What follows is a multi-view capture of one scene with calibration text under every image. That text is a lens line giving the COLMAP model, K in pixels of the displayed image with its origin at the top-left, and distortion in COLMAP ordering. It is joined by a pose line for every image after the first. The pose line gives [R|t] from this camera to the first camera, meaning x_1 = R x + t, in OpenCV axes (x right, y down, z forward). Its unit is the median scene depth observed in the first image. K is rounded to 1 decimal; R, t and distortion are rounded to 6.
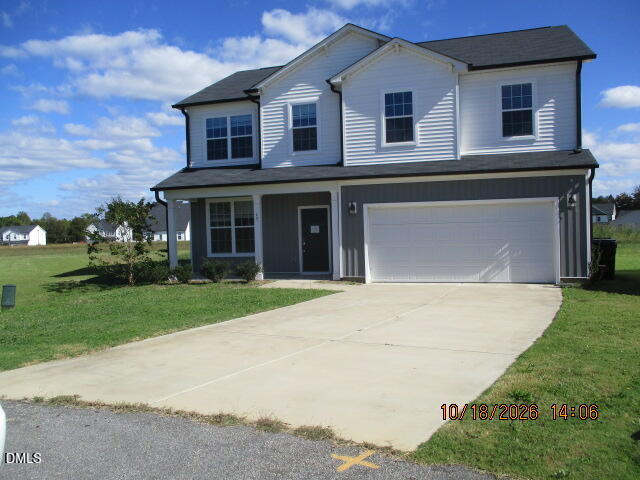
lens RADIAL K [[554.1, 0, 320.3], [0, 554.1, 235.3], [0, 0, 1]] dist [-0.002056, -0.003765]
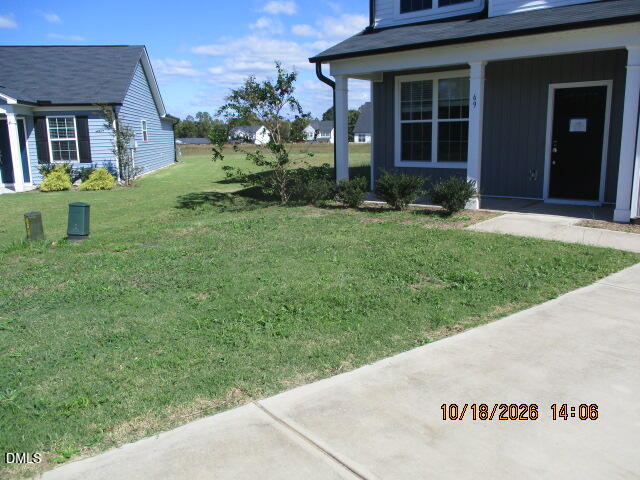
lens RADIAL K [[554.1, 0, 320.3], [0, 554.1, 235.3], [0, 0, 1]] dist [-0.002056, -0.003765]
pose [[0.928113, 0.081310, -0.363310, -0.039420], [-0.016244, 0.983774, 0.178674, 0.003365], [0.371943, -0.159928, 0.914375, 0.363307]]
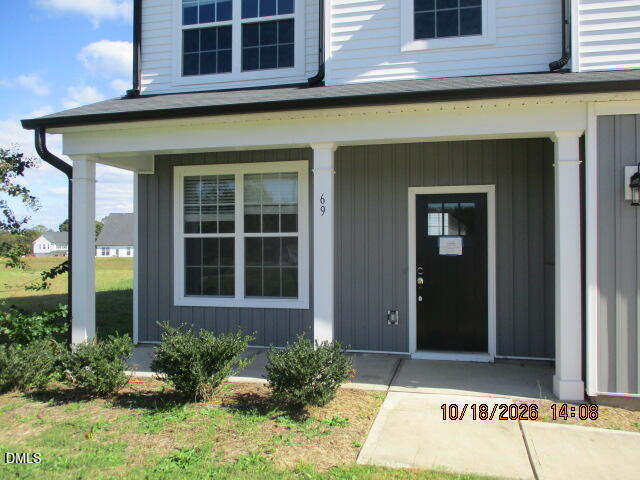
lens RADIAL K [[543.2, 0, 329.0], [0, 543.2, 240.4], [0, 0, 1]] dist [-0.013905, -0.010360]
pose [[0.996271, 0.028004, 0.081611, -0.129277], [-0.025863, 0.999296, -0.027183, -0.001622], [-0.082314, 0.024970, 0.996294, 0.615320]]
